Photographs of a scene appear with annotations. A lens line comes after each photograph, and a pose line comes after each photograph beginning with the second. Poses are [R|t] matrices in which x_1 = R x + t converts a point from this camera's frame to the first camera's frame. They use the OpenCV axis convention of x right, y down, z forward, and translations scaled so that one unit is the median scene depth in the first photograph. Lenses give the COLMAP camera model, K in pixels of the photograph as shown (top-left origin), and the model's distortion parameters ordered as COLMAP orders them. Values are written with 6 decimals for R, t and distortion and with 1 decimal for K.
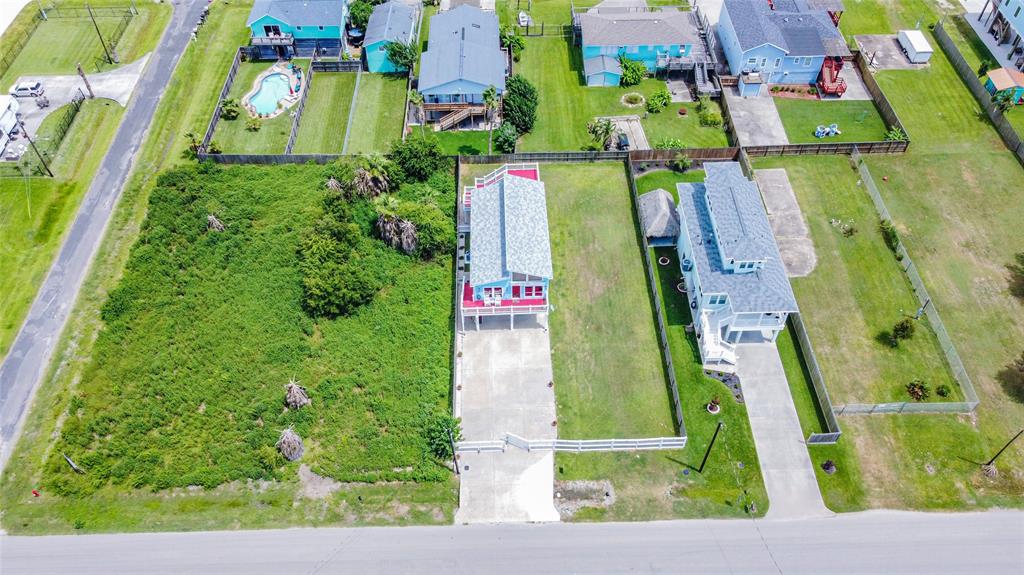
lens RADIAL K [[776.0, 0, 509.0], [0, 776.0, 289.5], [0, 0, 1]] dist [0.002991, -0.006715]
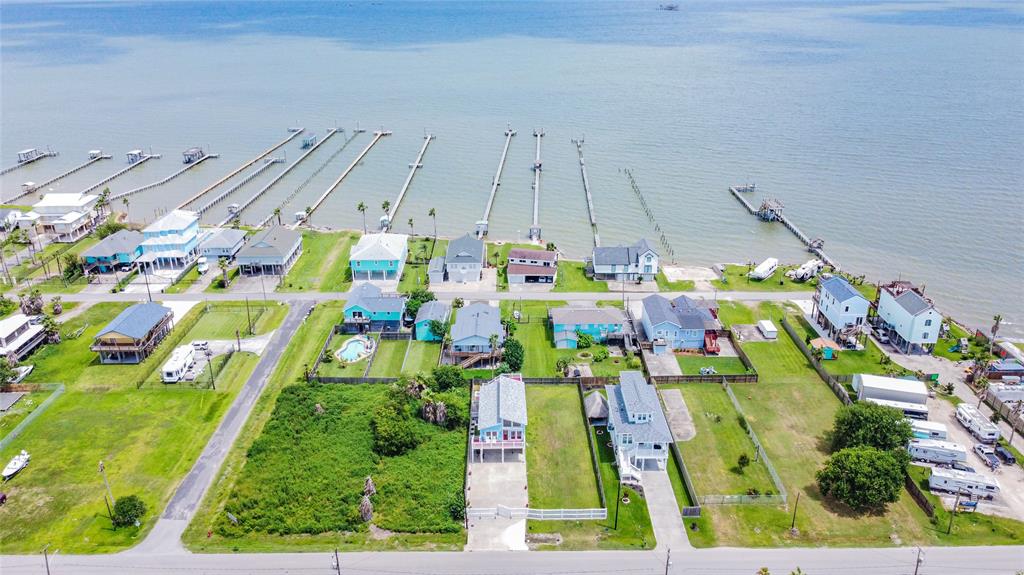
lens RADIAL K [[776.0, 0, 509.0], [0, 776.0, 289.5], [0, 0, 1]] dist [0.002991, -0.006715]
pose [[0.999868, 0.009735, -0.012973, 0.031772], [-0.014577, 0.890083, -0.455565, 0.434410], [0.007112, 0.455694, 0.890108, -0.556240]]
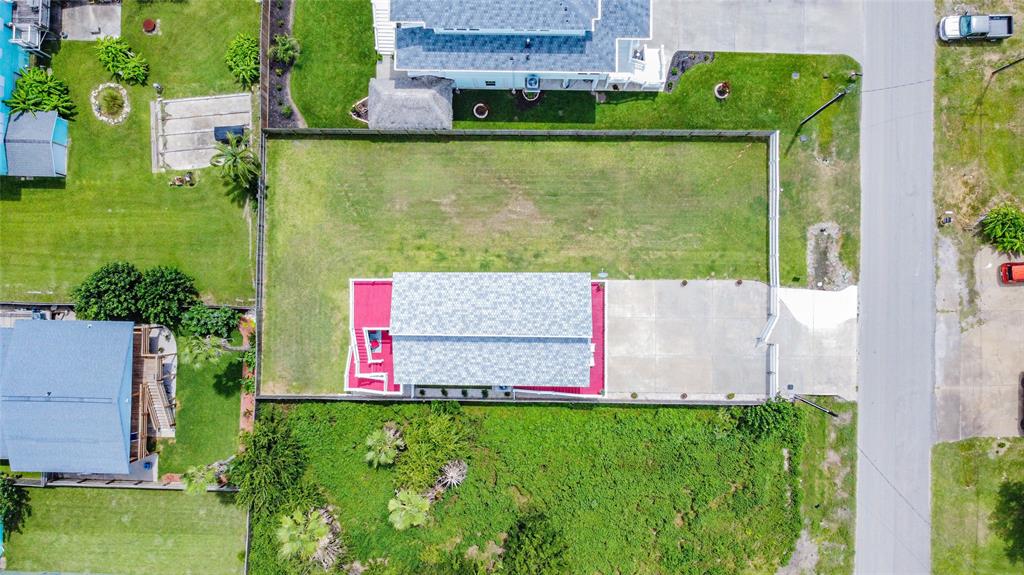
lens RADIAL K [[776.0, 0, 509.0], [0, 776.0, 289.5], [0, 0, 1]] dist [0.002991, -0.006715]
pose [[0.037304, -0.999070, 0.021611, 0.020298], [0.770200, 0.042524, 0.636383, -0.472037], [-0.636710, -0.007095, 0.771071, 0.433087]]
